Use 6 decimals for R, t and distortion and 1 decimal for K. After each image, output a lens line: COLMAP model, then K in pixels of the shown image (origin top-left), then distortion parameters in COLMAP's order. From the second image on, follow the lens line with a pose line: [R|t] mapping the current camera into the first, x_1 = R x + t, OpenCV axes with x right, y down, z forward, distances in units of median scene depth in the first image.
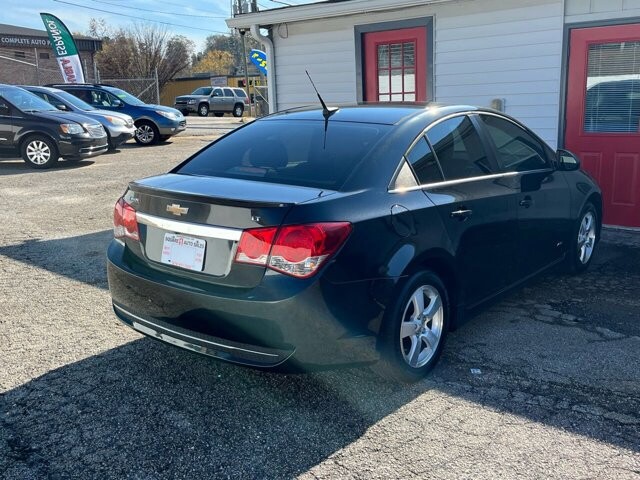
lens RADIAL K [[647.9, 0, 326.5], [0, 647.9, 242.9], [0, 0, 1]] dist [0.029433, 0.007956]
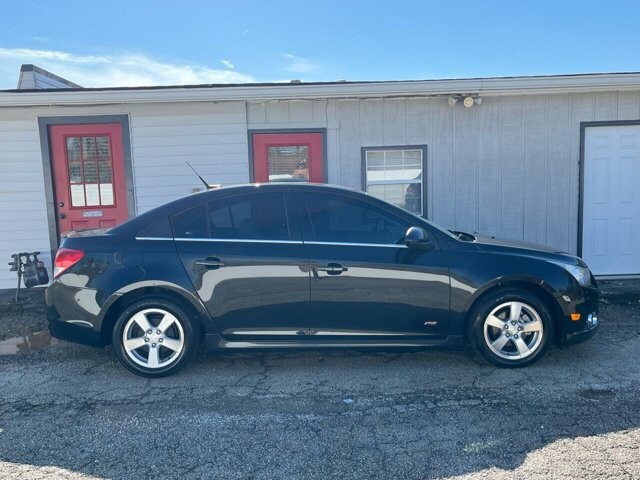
lens RADIAL K [[579.8, 0, 320.0], [0, 579.8, 240.0], [0, 0, 1]] dist [0.043677, -0.006563]
pose [[0.774751, -0.053377, 0.630009, -0.198450], [0.145237, 0.984809, -0.095167, 0.000775], [-0.615359, 0.165232, 0.770735, 0.069727]]
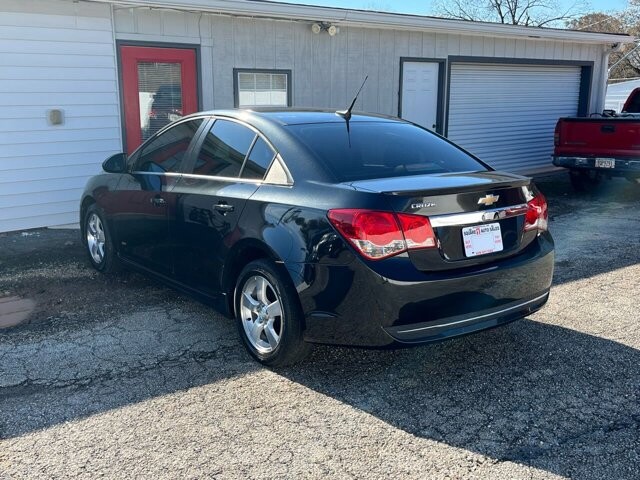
lens RADIAL K [[647.9, 0, 326.5], [0, 647.9, 242.9], [0, 0, 1]] dist [0.029433, 0.007956]
pose [[0.234973, -0.182588, 0.954699, -0.502768], [0.213192, 0.967963, 0.132653, -0.068769], [-0.948334, 0.172365, 0.266371, 0.367915]]
